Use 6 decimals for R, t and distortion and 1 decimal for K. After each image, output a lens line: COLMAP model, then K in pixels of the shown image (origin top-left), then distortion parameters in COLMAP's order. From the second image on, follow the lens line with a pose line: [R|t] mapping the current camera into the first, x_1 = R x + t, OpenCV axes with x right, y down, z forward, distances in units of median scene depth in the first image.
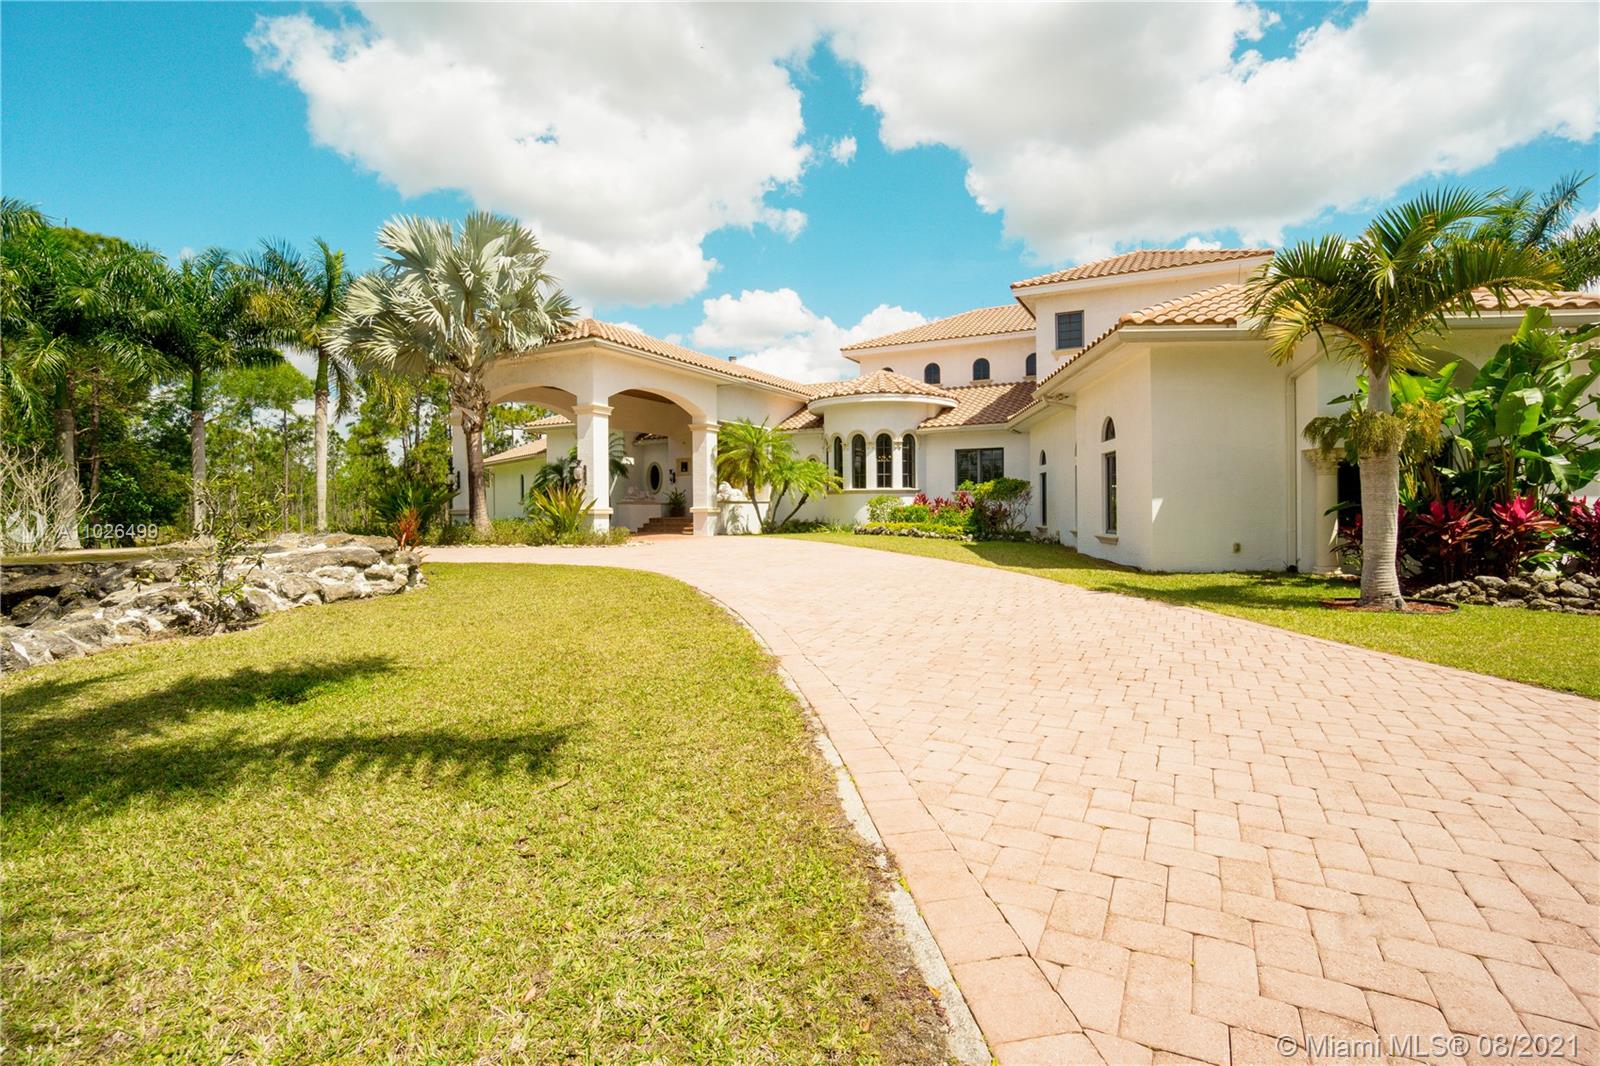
lens RADIAL K [[748.8, 0, 802.2], [0, 748.8, 497.4], [0, 0, 1]] dist [-0.040786, 0.000092]
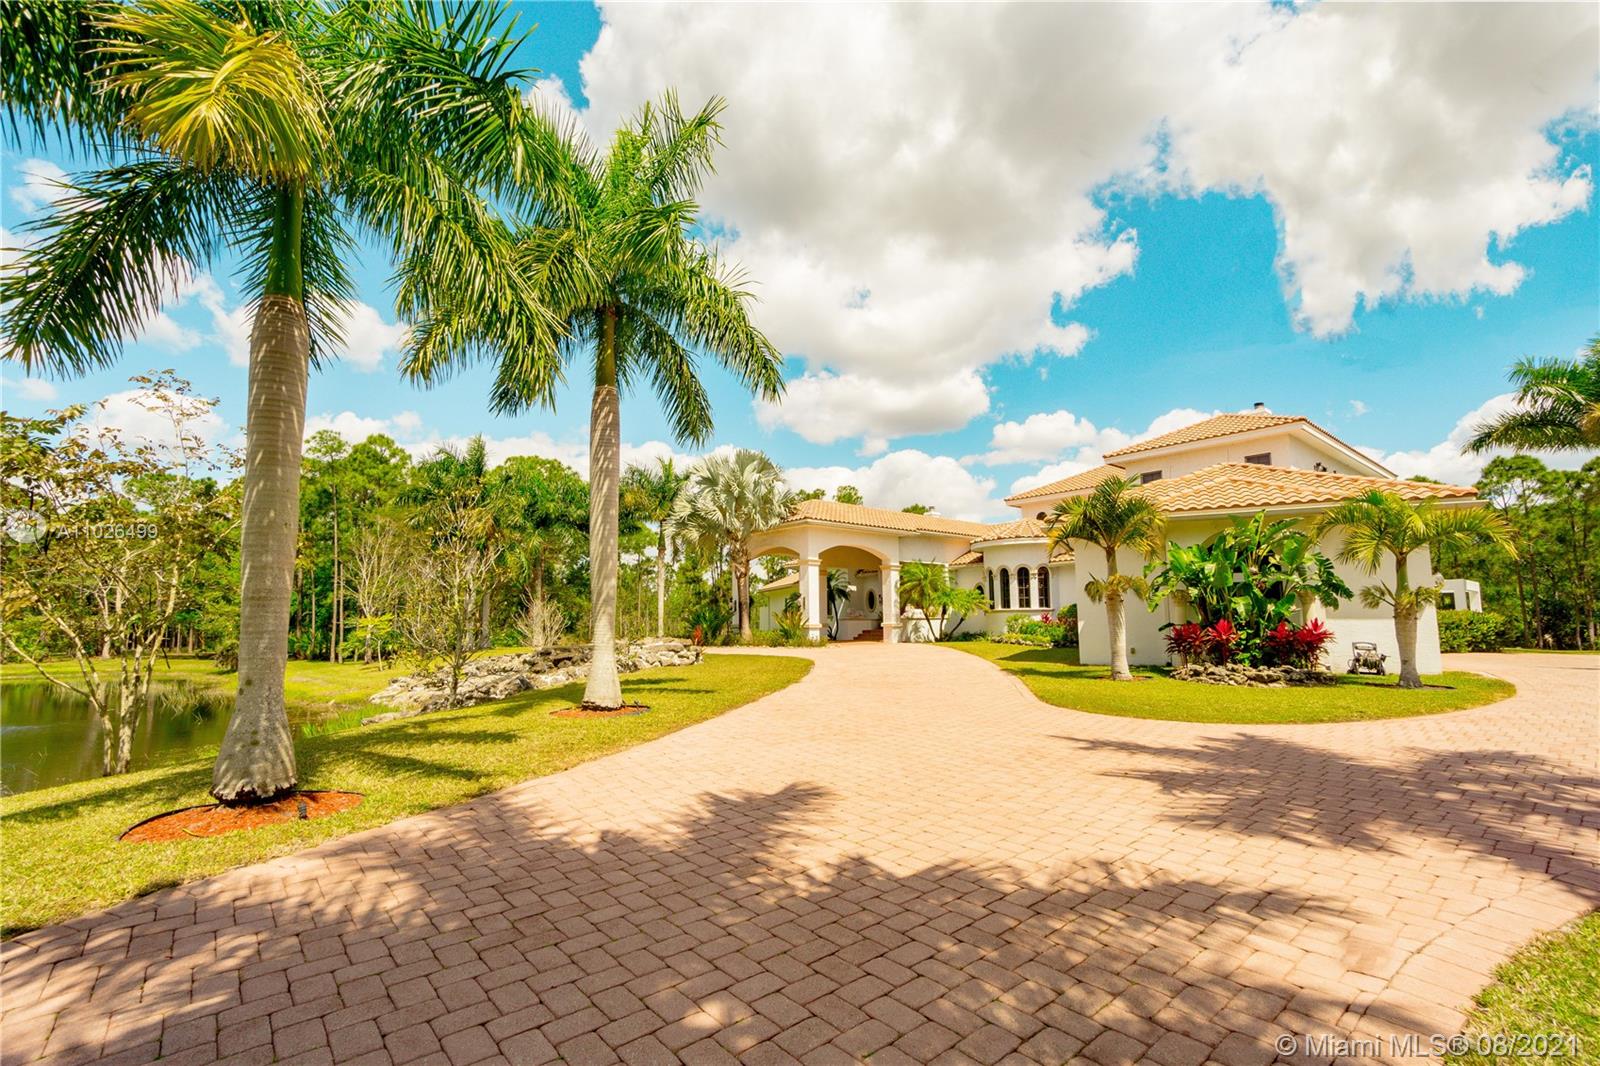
lens RADIAL K [[697.6, 0, 781.6], [0, 697.6, 515.2], [0, 0, 1]] dist [-0.019574, 0.022225]
pose [[0.918161, -0.058231, -0.391905, 0.210681], [0.005468, 0.990909, -0.134423, -0.012641], [0.396169, 0.121279, 0.910132, -0.326640]]
